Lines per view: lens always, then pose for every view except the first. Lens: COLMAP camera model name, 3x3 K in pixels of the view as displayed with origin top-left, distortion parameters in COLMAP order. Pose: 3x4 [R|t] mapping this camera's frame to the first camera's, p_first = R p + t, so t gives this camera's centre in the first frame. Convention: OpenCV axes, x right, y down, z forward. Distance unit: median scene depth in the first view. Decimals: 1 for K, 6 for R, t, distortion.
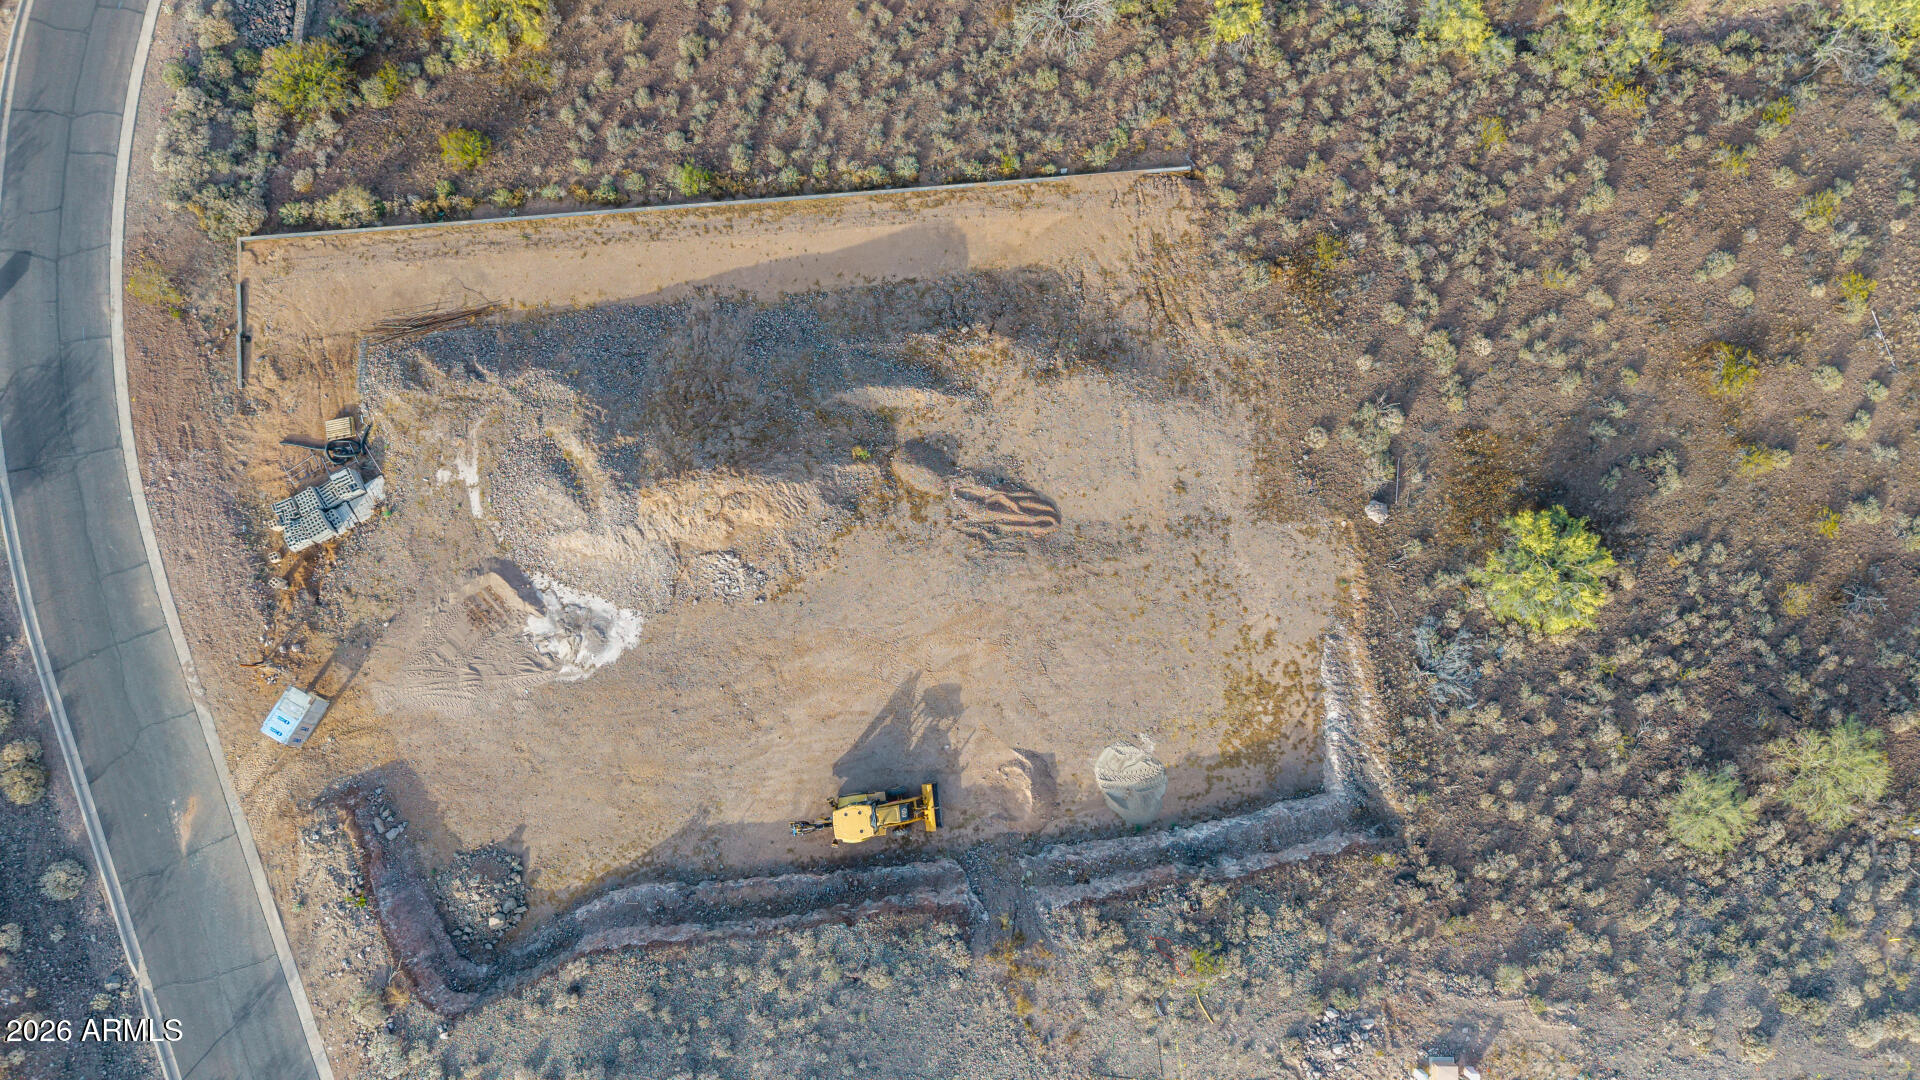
lens RADIAL K [[1274.0, 0, 961.9], [0, 1274.0, 543.1], [0, 0, 1]] dist [0.018576, -0.025309]
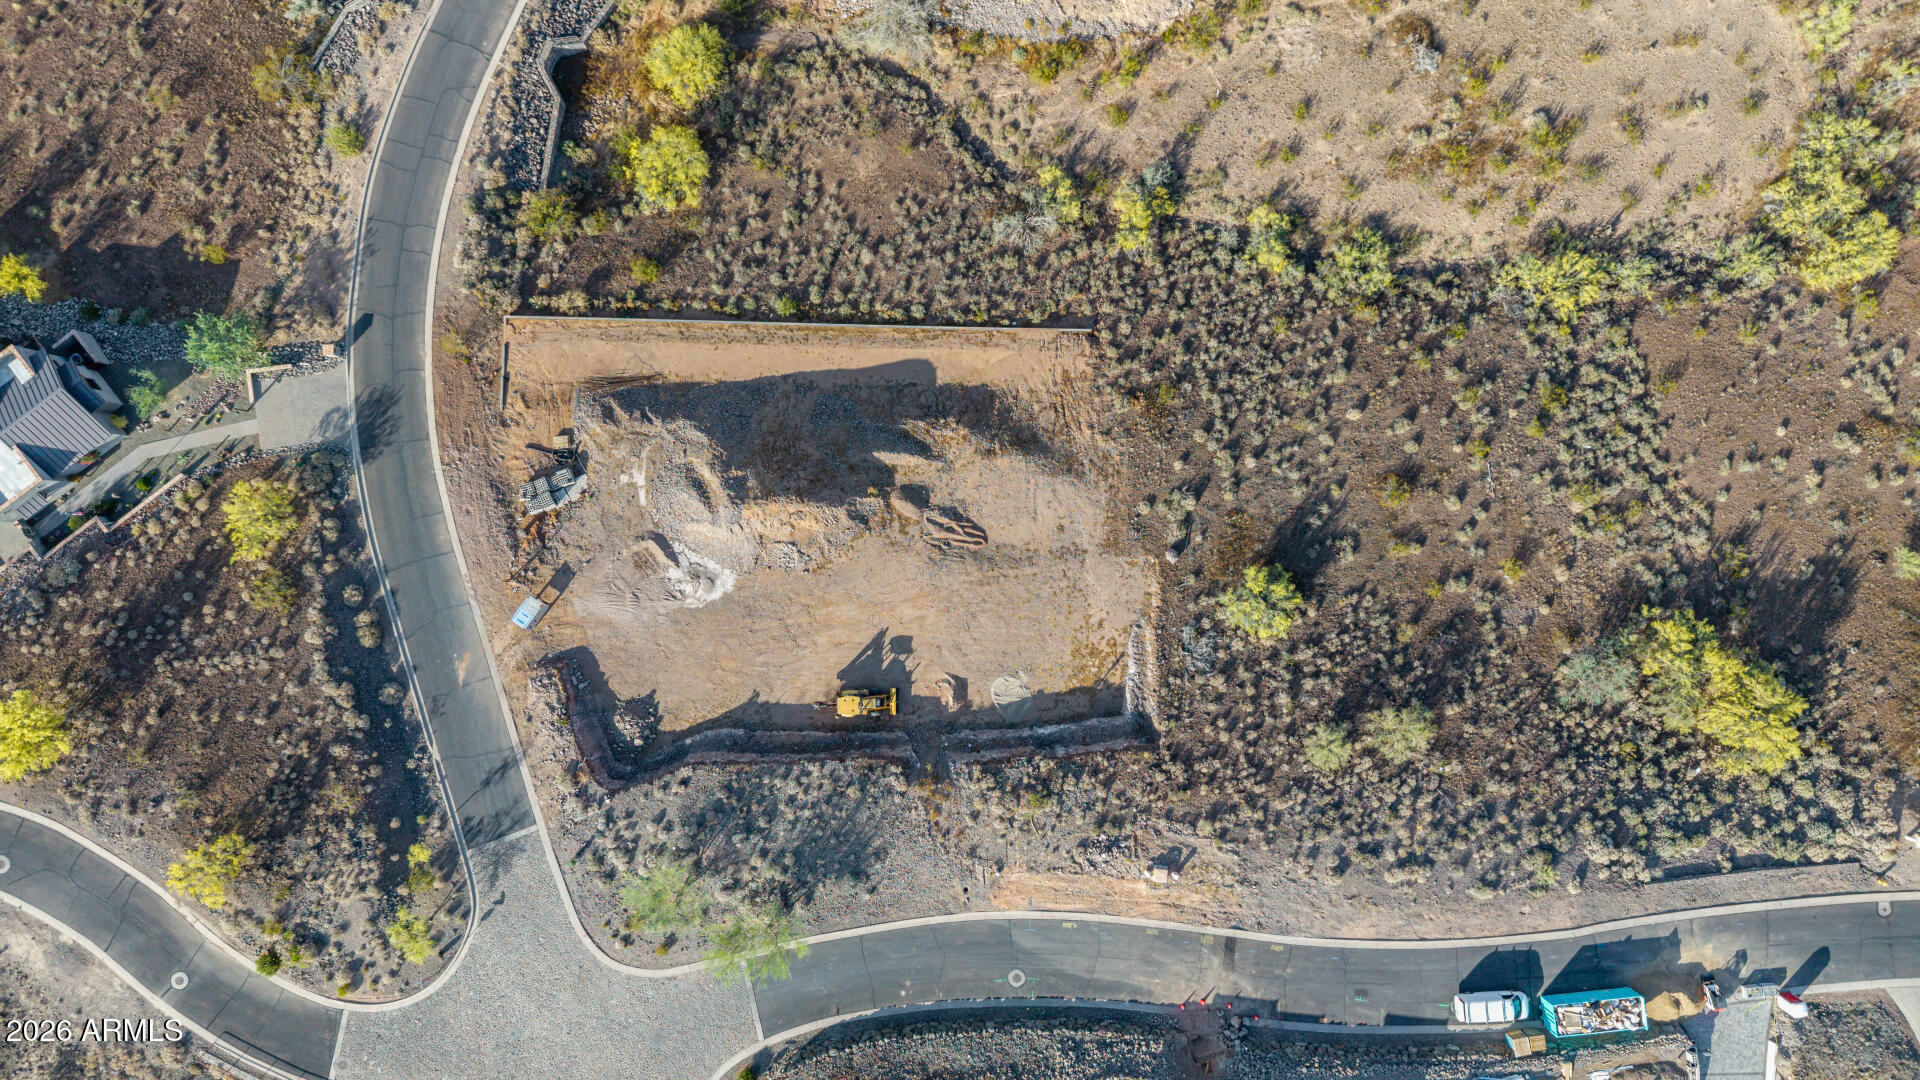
lens RADIAL K [[1274.0, 0, 963.3], [0, 1274.0, 543.0], [0, 0, 1]] dist [0.018576, -0.025309]
pose [[0.995070, 0.099168, 0.000766, 0.045143], [-0.098955, 0.992374, 0.073500, -0.136788], [0.006529, -0.073213, 0.997295, -0.677514]]
